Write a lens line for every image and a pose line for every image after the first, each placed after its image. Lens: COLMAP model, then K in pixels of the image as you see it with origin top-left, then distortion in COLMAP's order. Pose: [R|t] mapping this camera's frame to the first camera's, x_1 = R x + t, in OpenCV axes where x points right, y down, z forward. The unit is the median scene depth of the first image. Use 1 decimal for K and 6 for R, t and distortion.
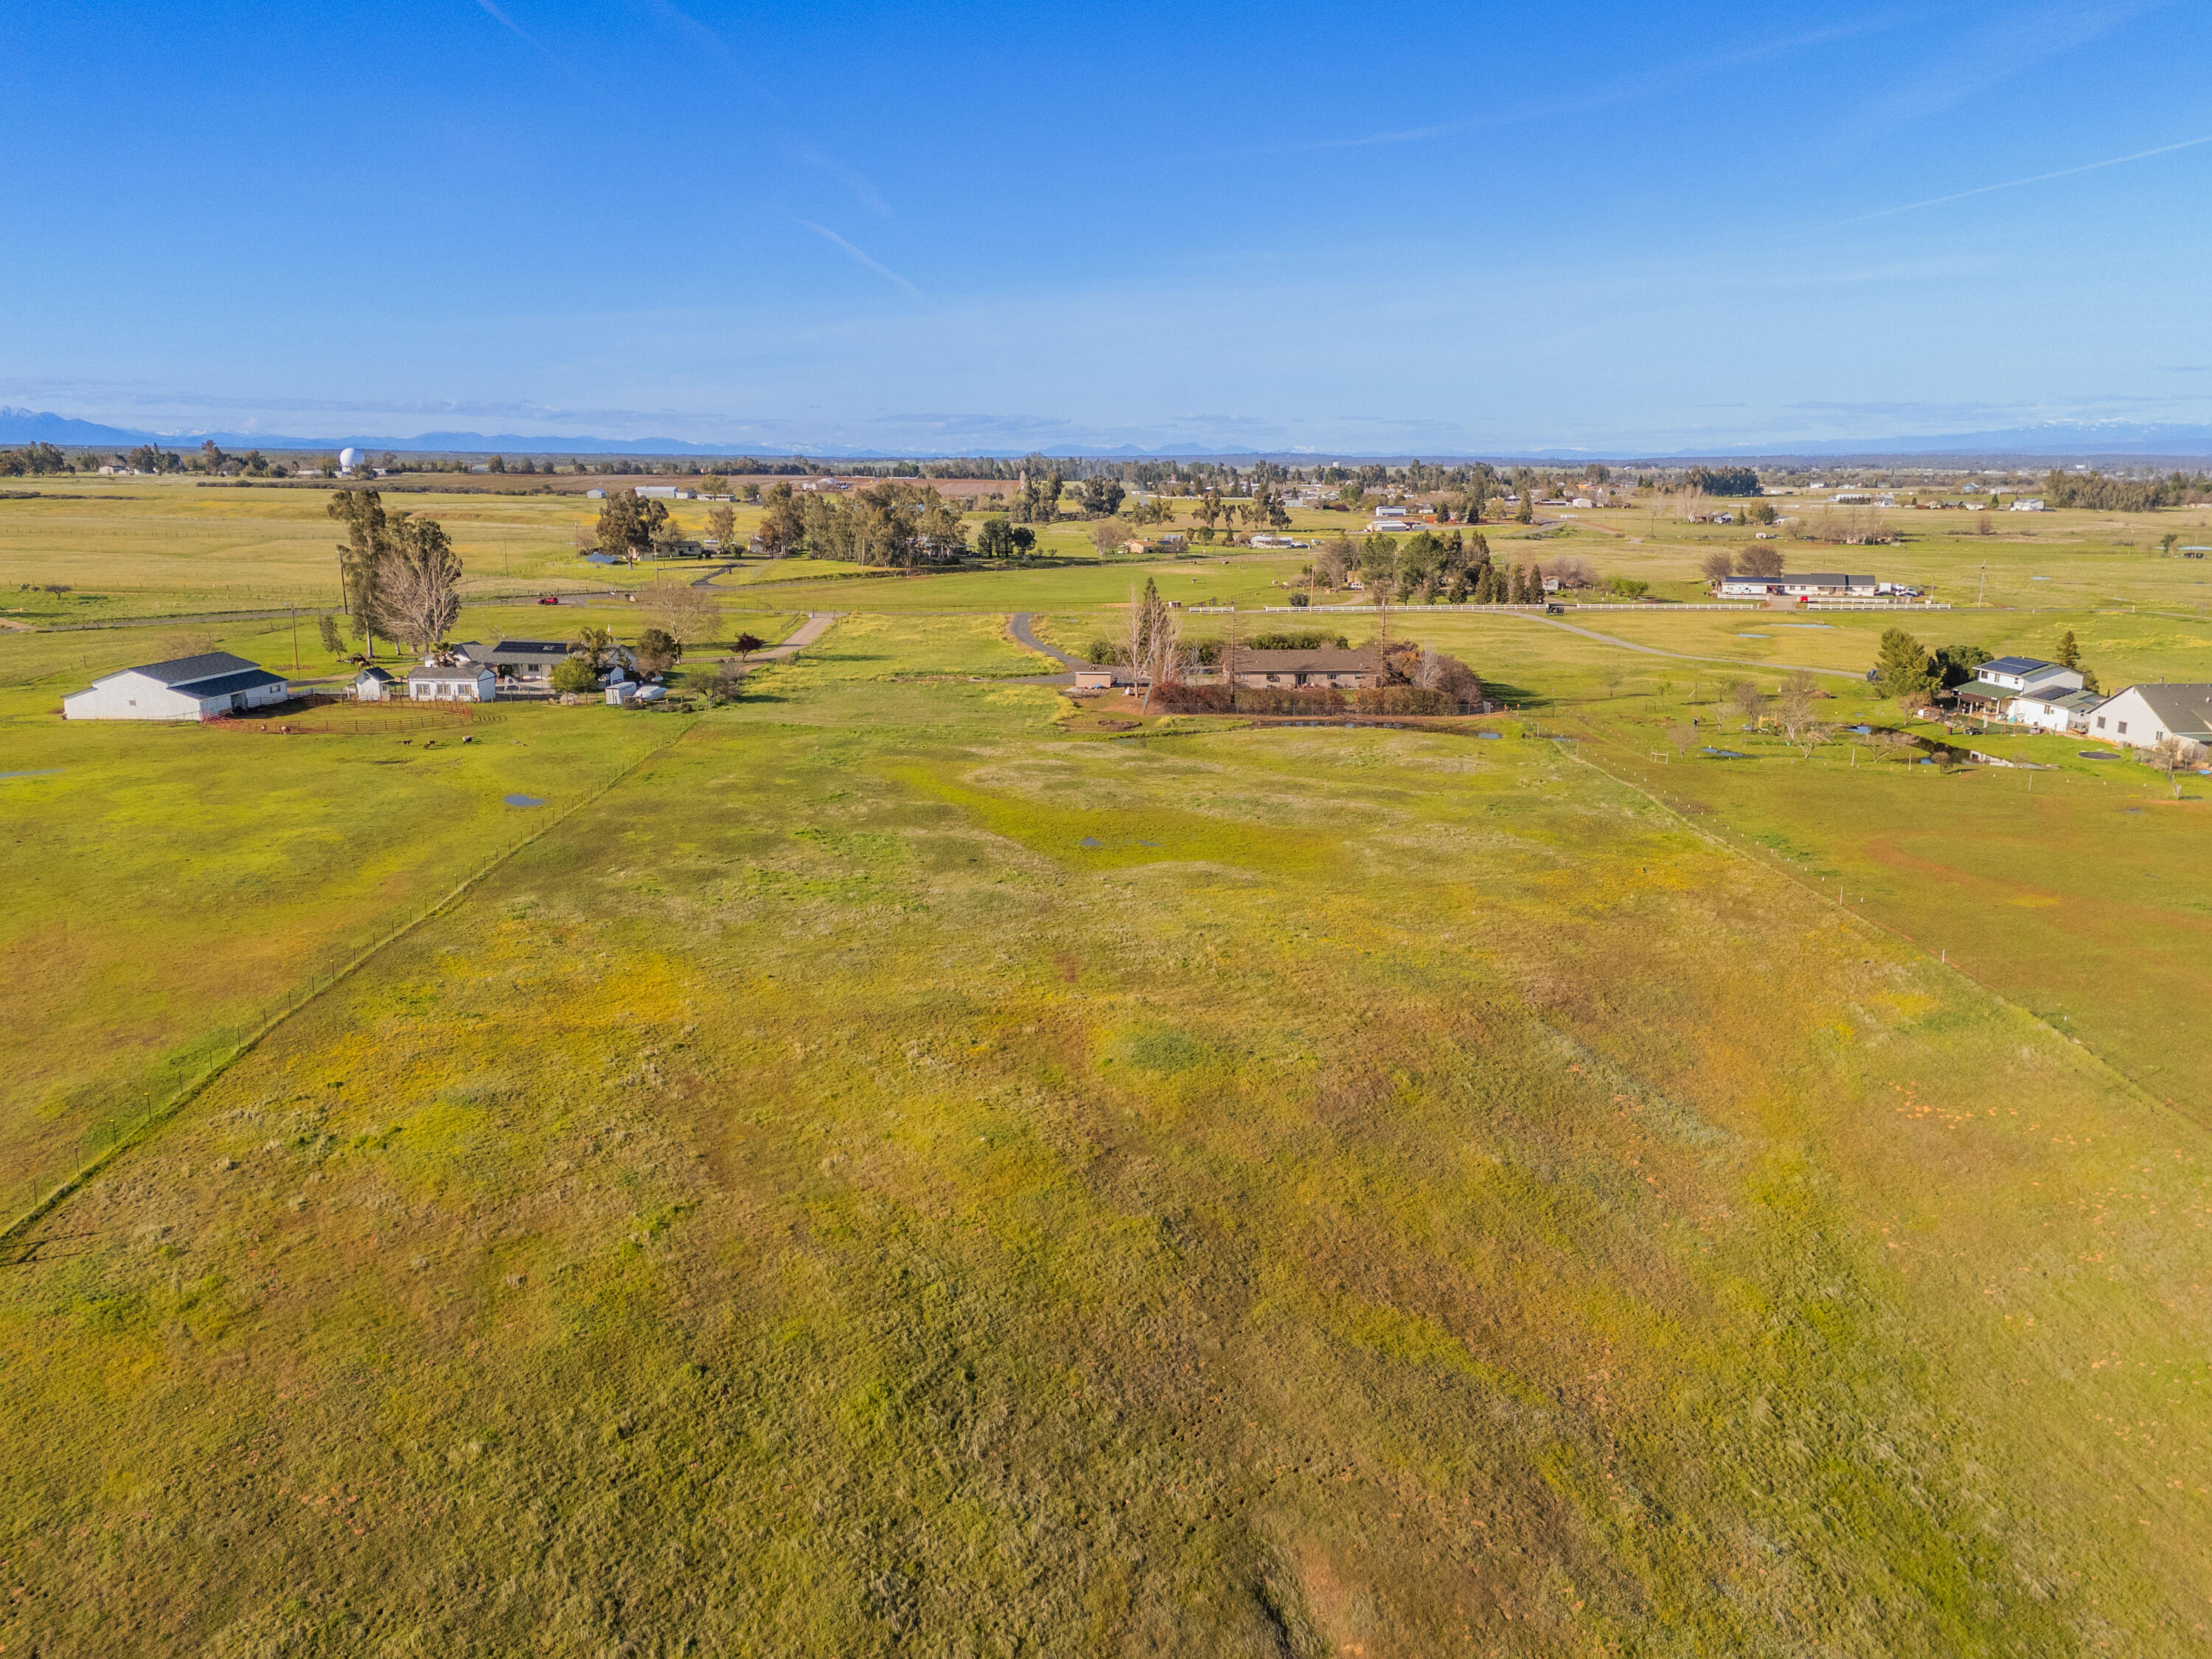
lens RADIAL K [[1598.6, 0, 1094.1], [0, 1598.6, 818.6], [0, 0, 1]] dist [0.092567, -0.094523]
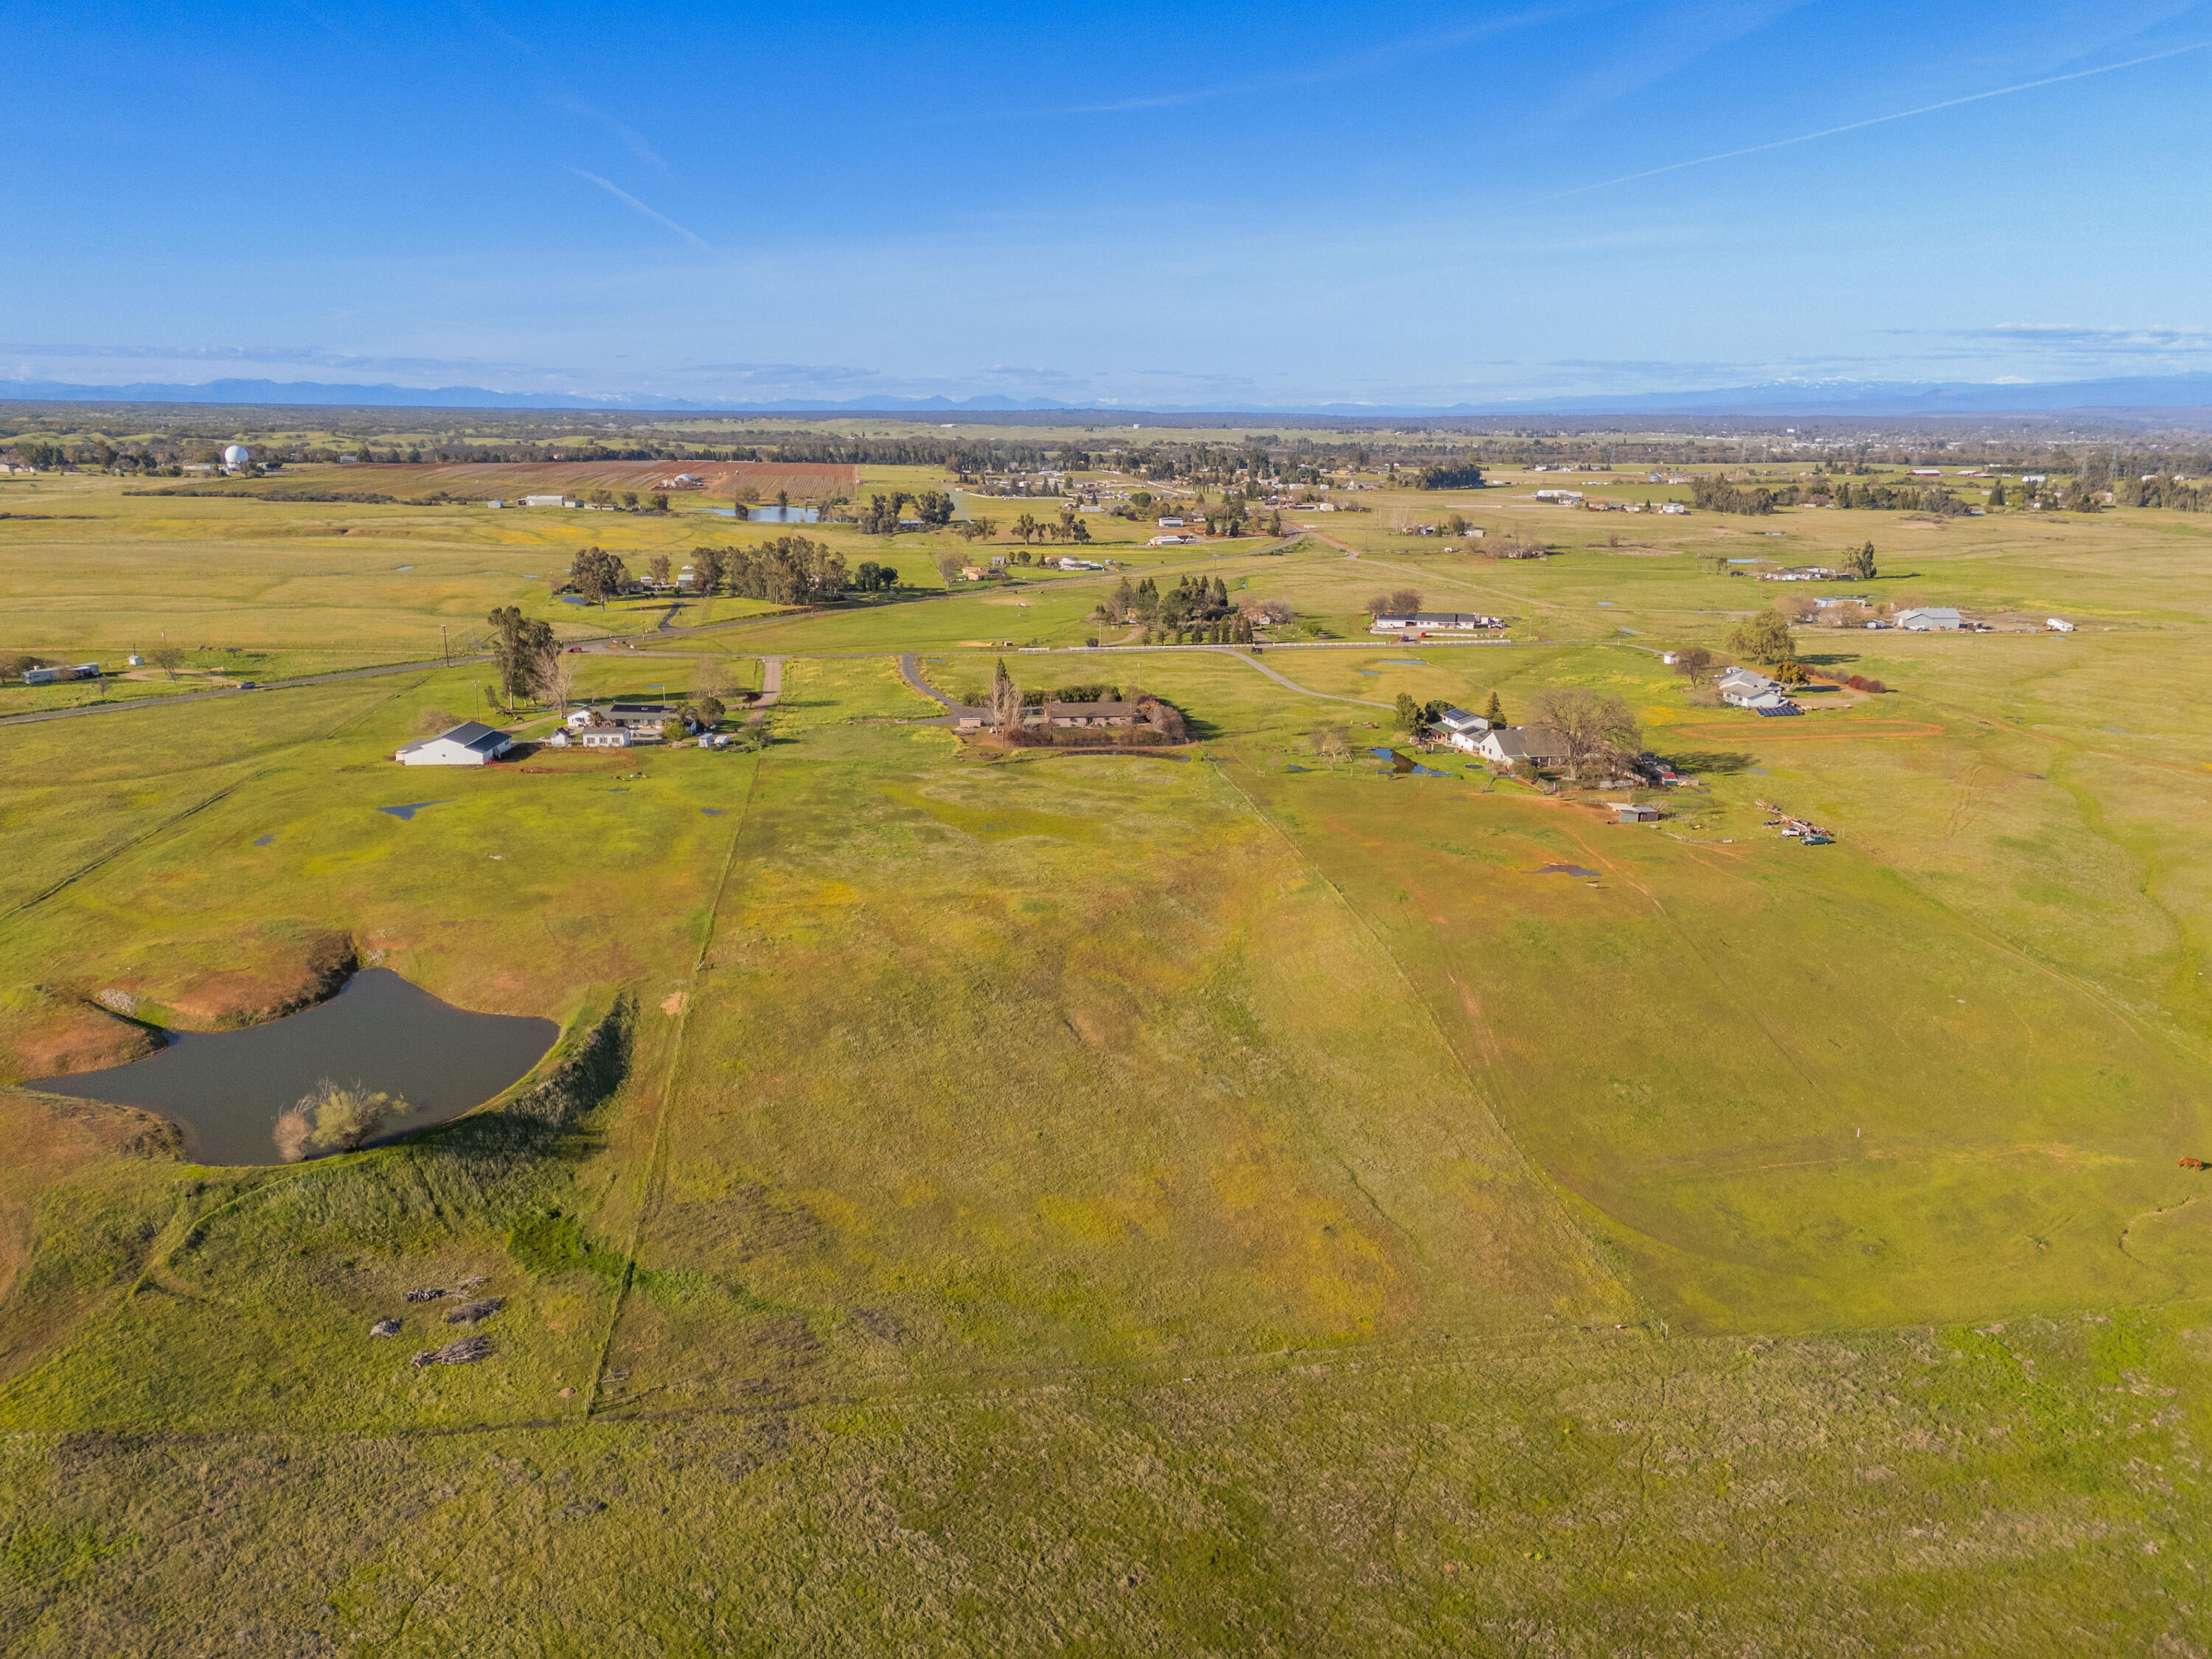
lens RADIAL K [[1598.6, 0, 1094.1], [0, 1598.6, 818.6], [0, 0, 1]] dist [0.092567, -0.094523]
pose [[0.993091, -0.024027, 0.114860, -0.058418], [0.019407, 0.998964, 0.041174, -0.043689], [-0.115730, -0.038660, 0.992528, -0.625896]]
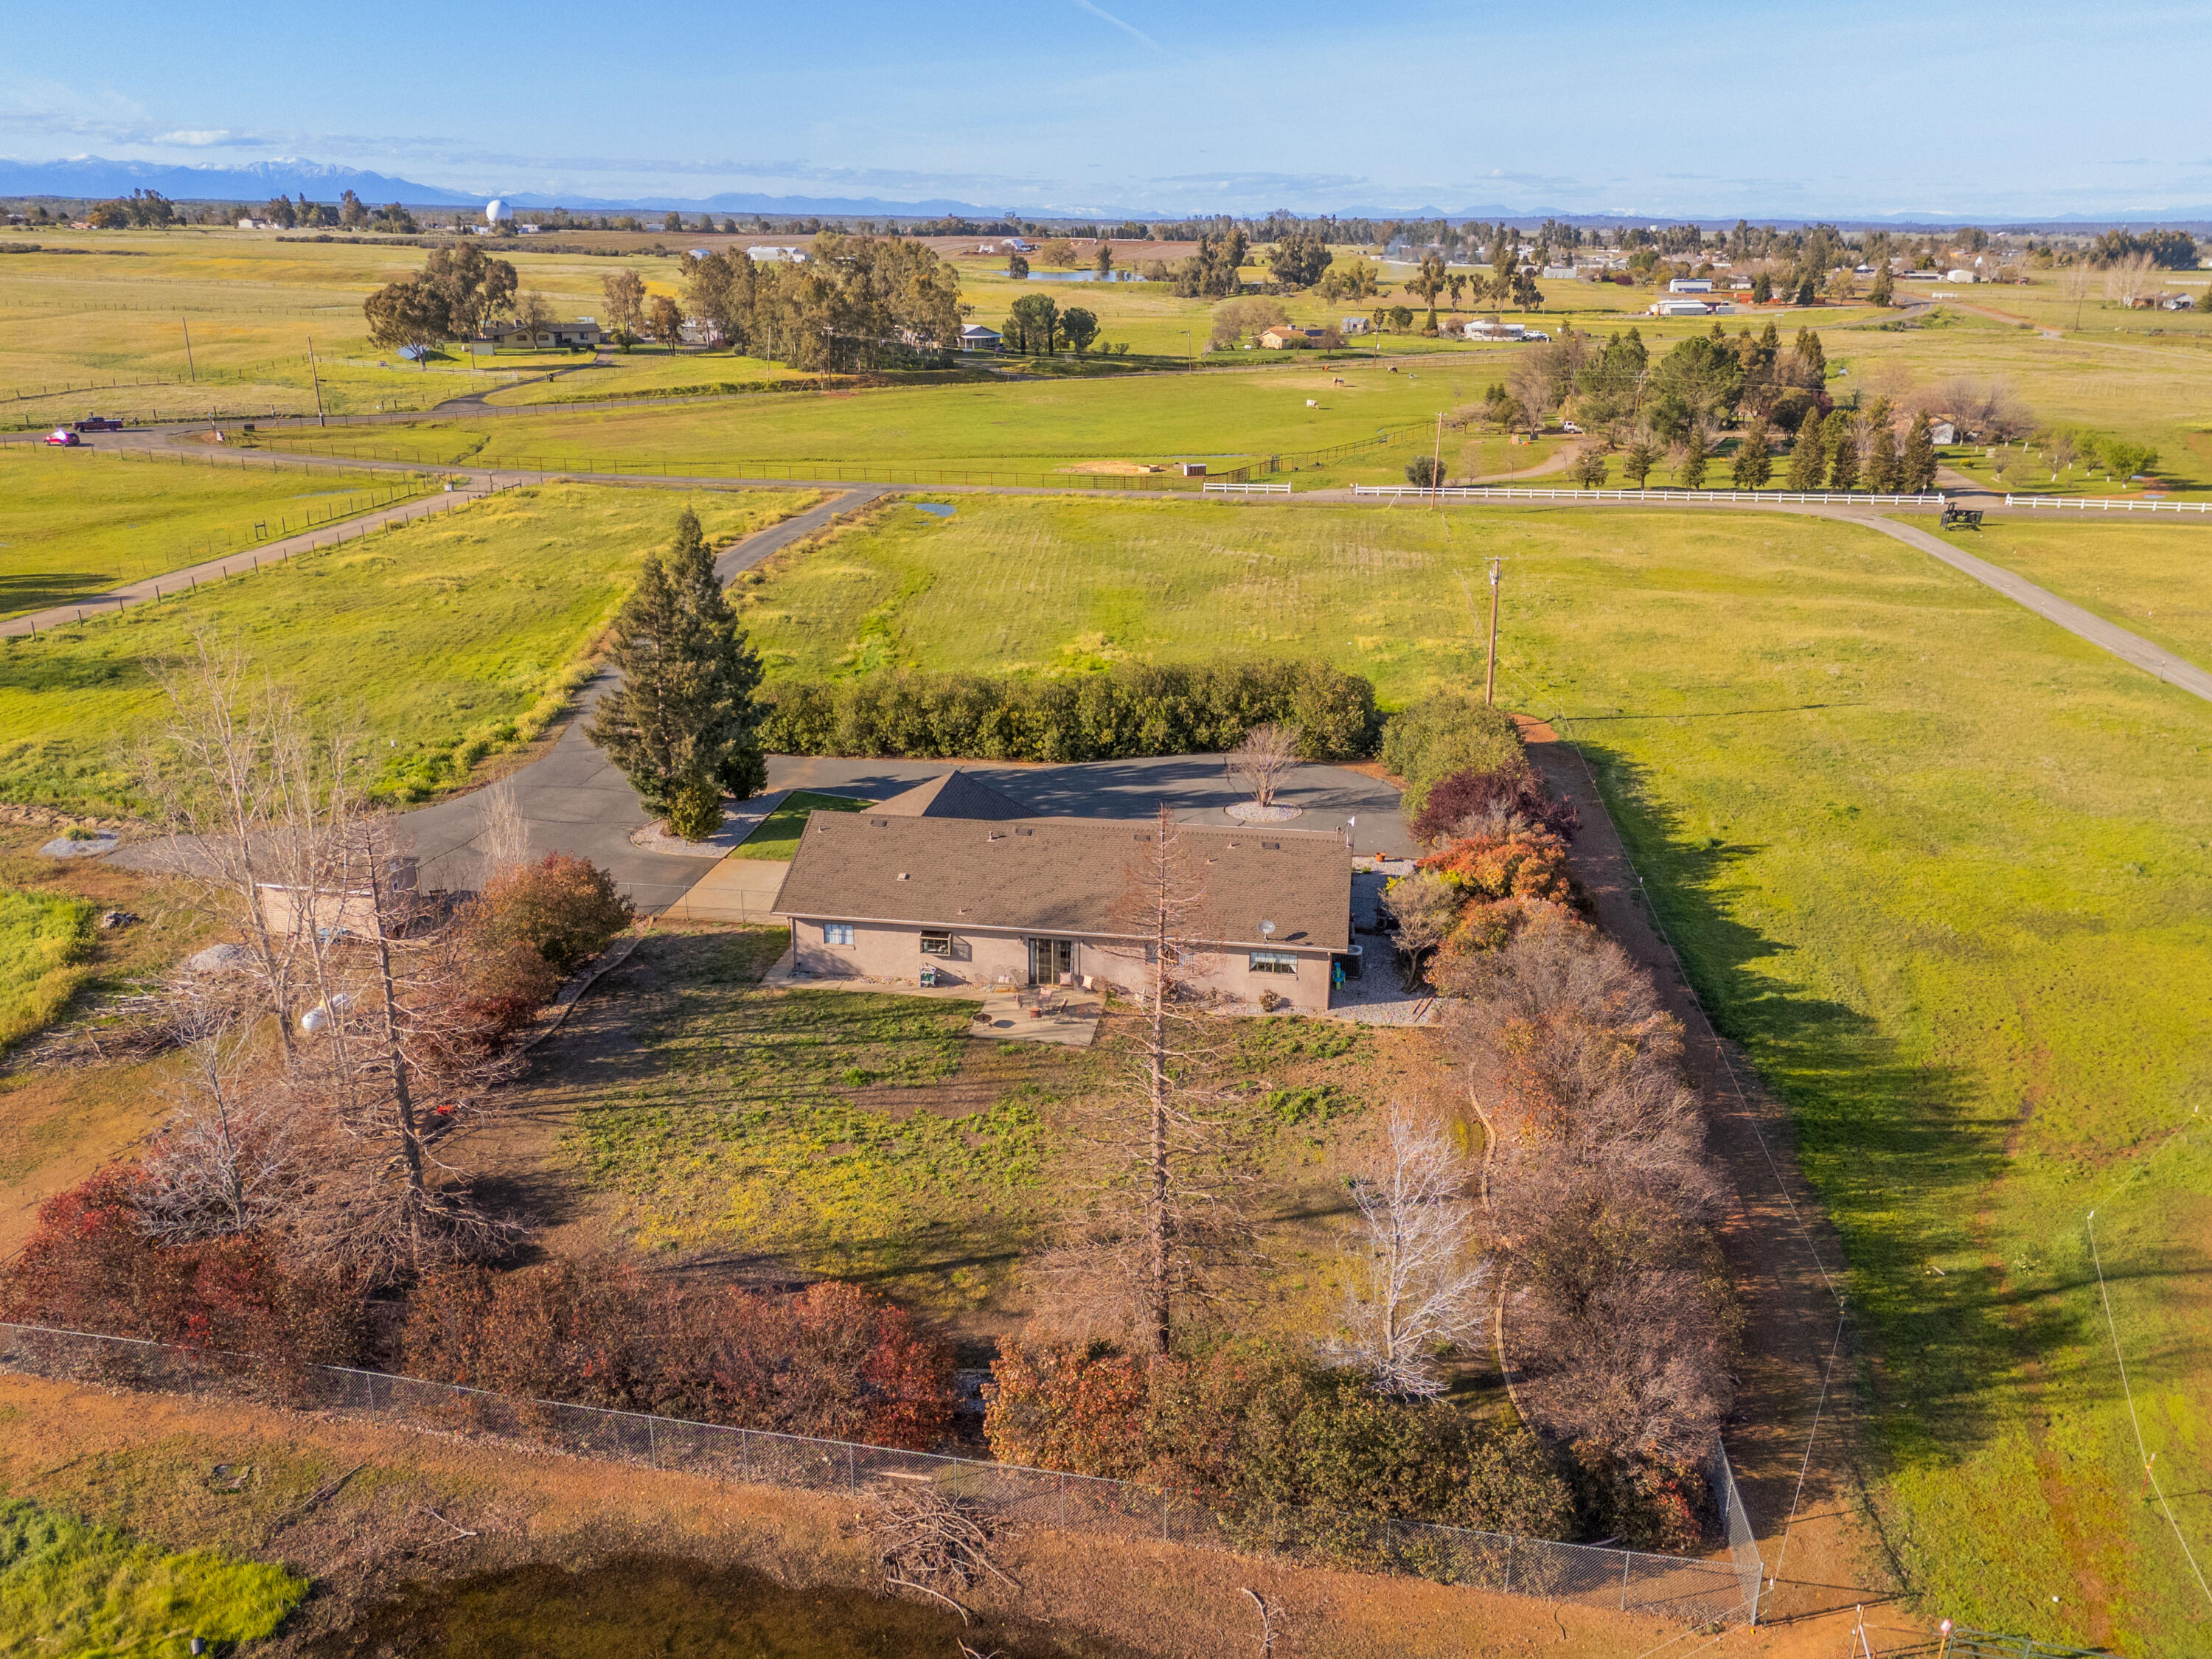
lens RADIAL K [[1558.3, 0, 1152.5], [0, 1558.3, 781.3], [0, 0, 1]] dist [0.033864, -0.006658]
pose [[0.988357, 0.056199, -0.141392, 0.153302], [-0.038586, 0.991486, 0.124363, -0.126329], [0.147178, -0.117459, 0.982111, 0.635603]]
